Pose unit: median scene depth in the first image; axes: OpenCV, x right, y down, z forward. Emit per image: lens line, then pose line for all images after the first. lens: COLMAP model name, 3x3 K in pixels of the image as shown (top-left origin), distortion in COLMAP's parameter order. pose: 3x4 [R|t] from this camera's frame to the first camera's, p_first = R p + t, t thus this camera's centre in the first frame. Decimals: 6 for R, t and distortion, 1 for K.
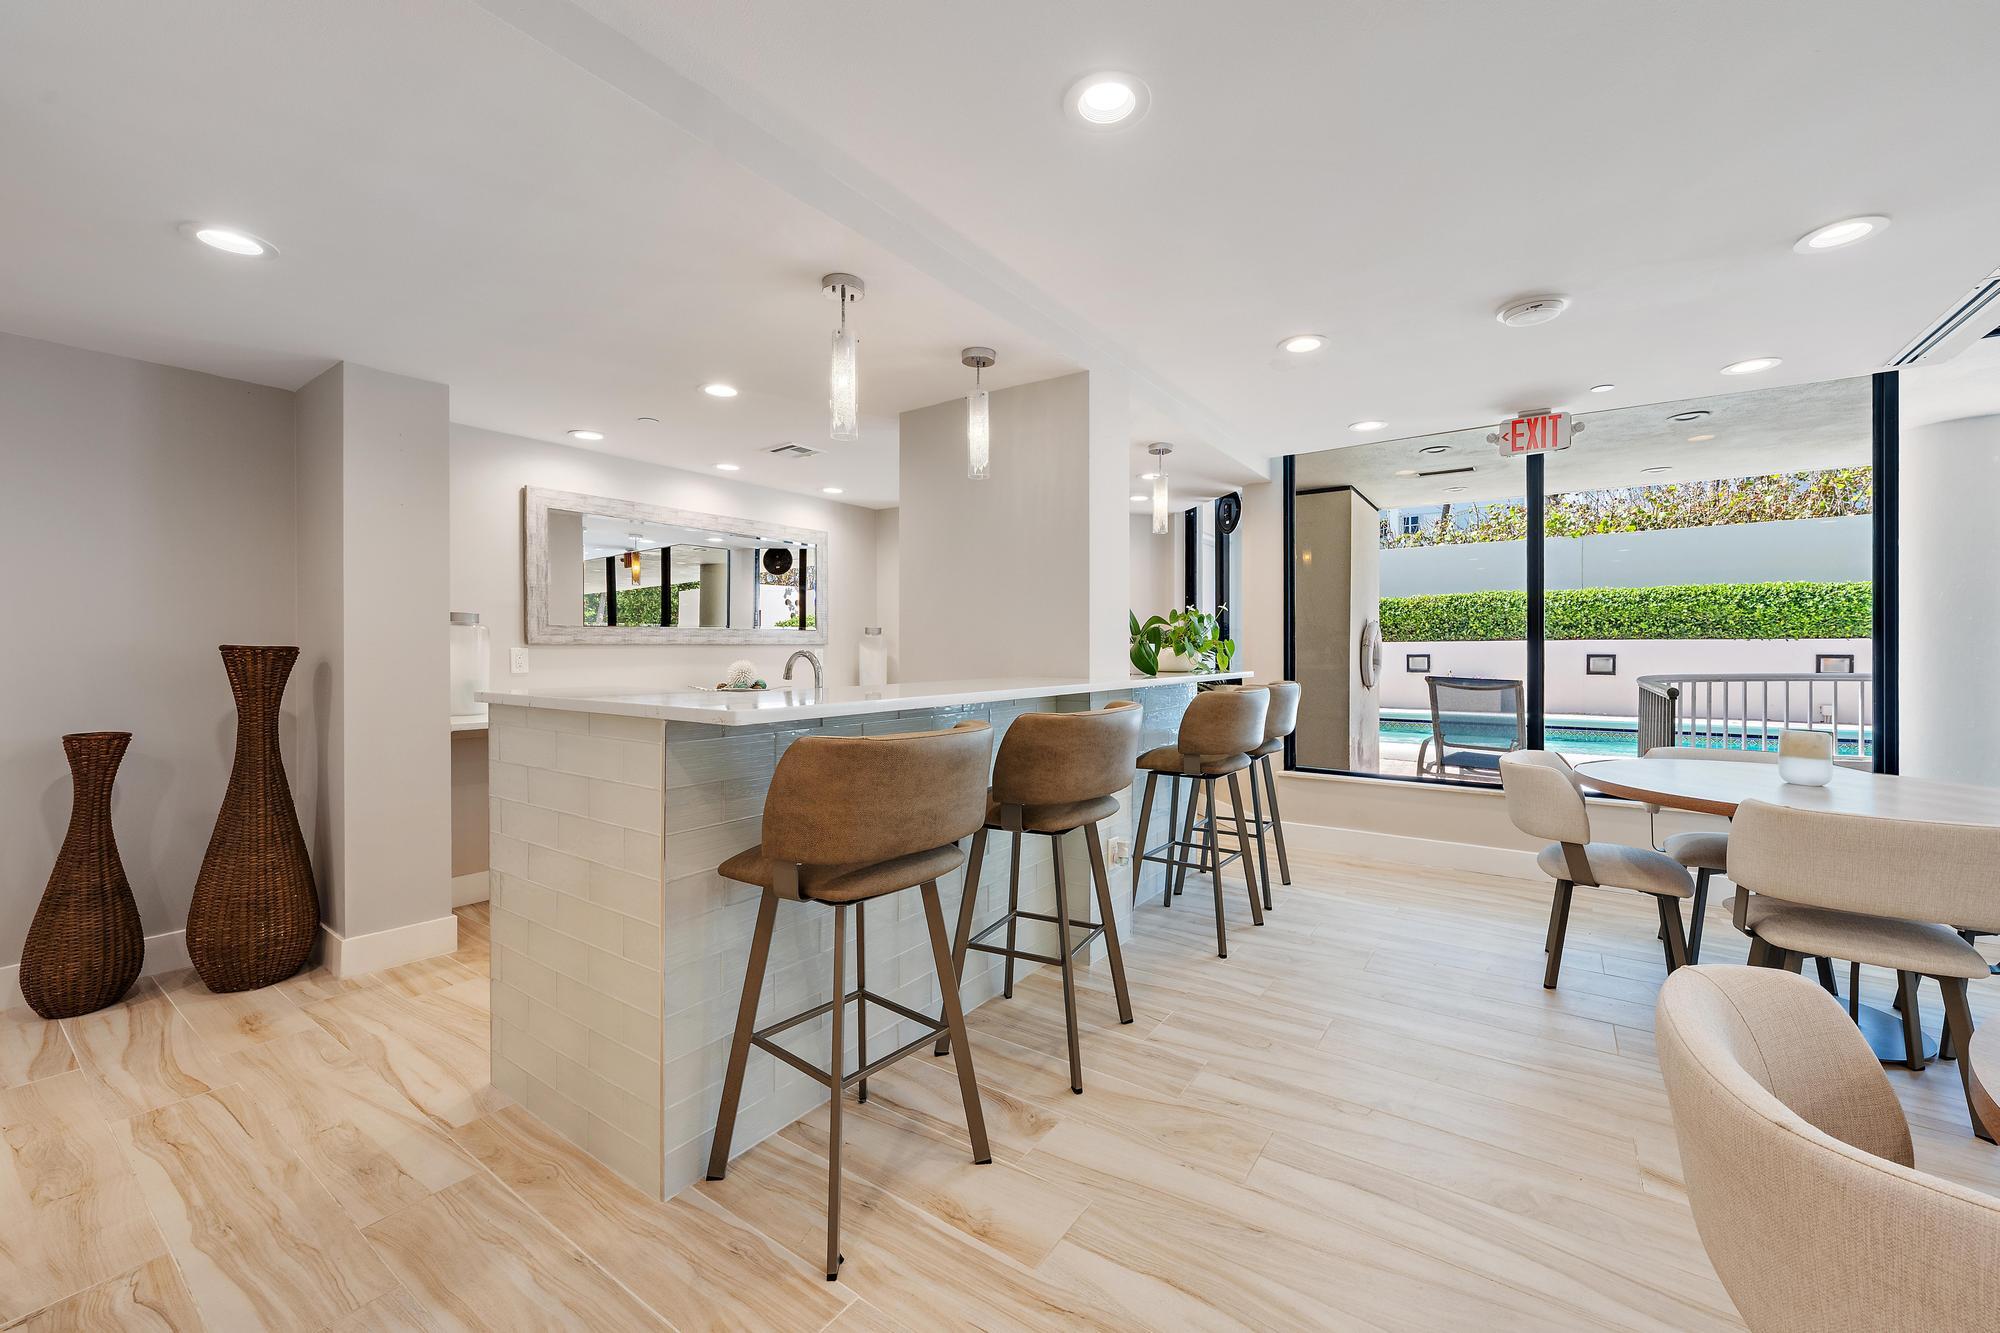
lens RADIAL K [[782.4, 0, 997.9], [0, 782.4, 660.8], [0, 0, 1]] dist [-0.002232, 0.000026]
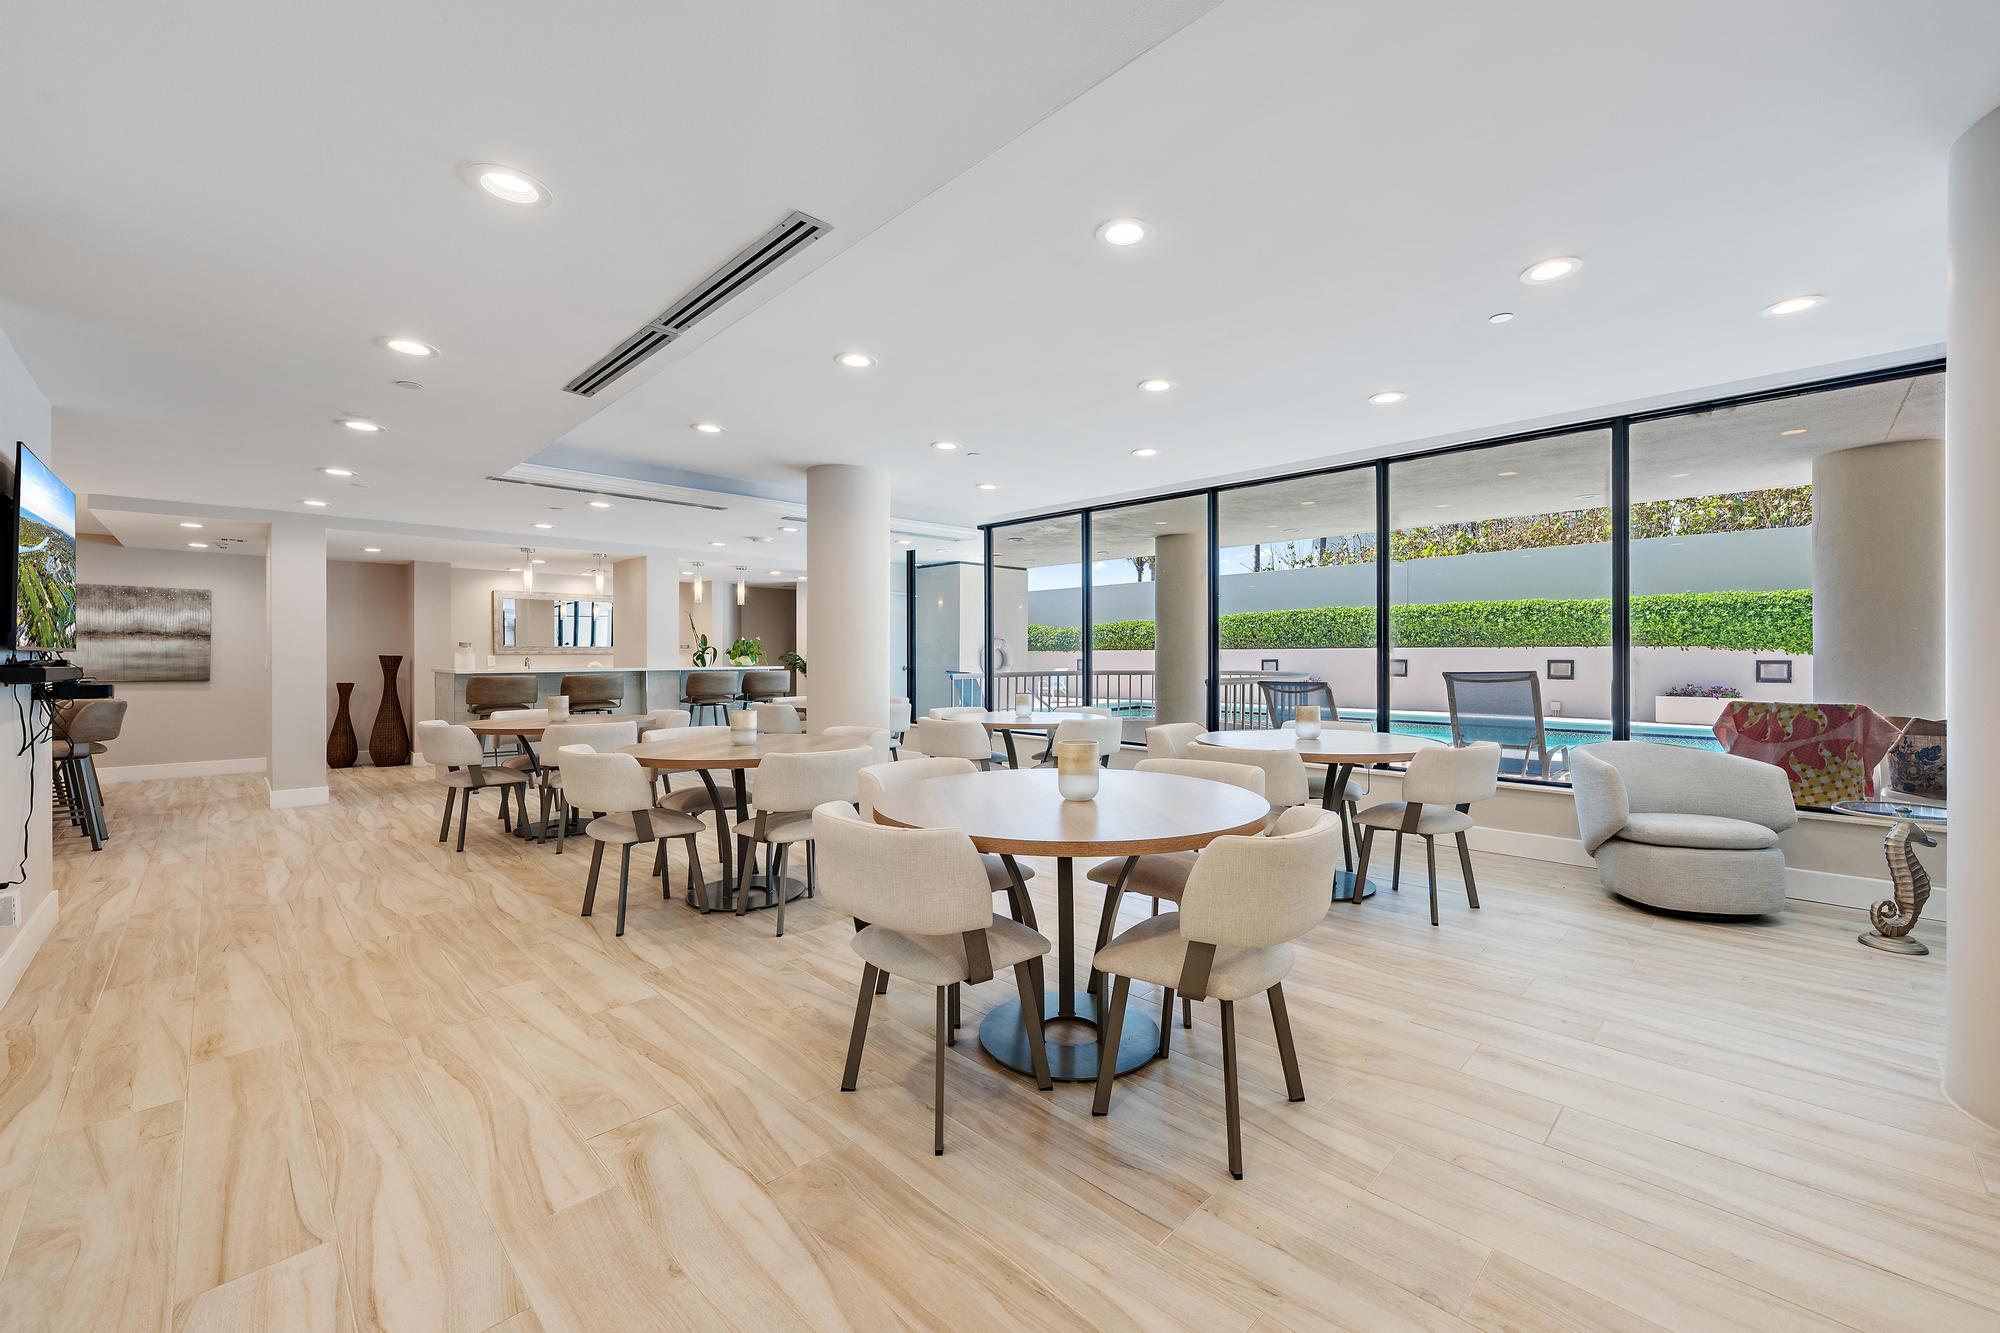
lens RADIAL K [[782.4, 0, 999.1], [0, 782.4, 659.1], [0, 0, 1]] dist [-0.002232, 0.000026]
pose [[0.982135, 0.001332, -0.188172, 0.426954], [-0.002821, 0.999967, -0.007646, 0.002173], [0.188155, 0.008041, 0.982106, -0.337551]]
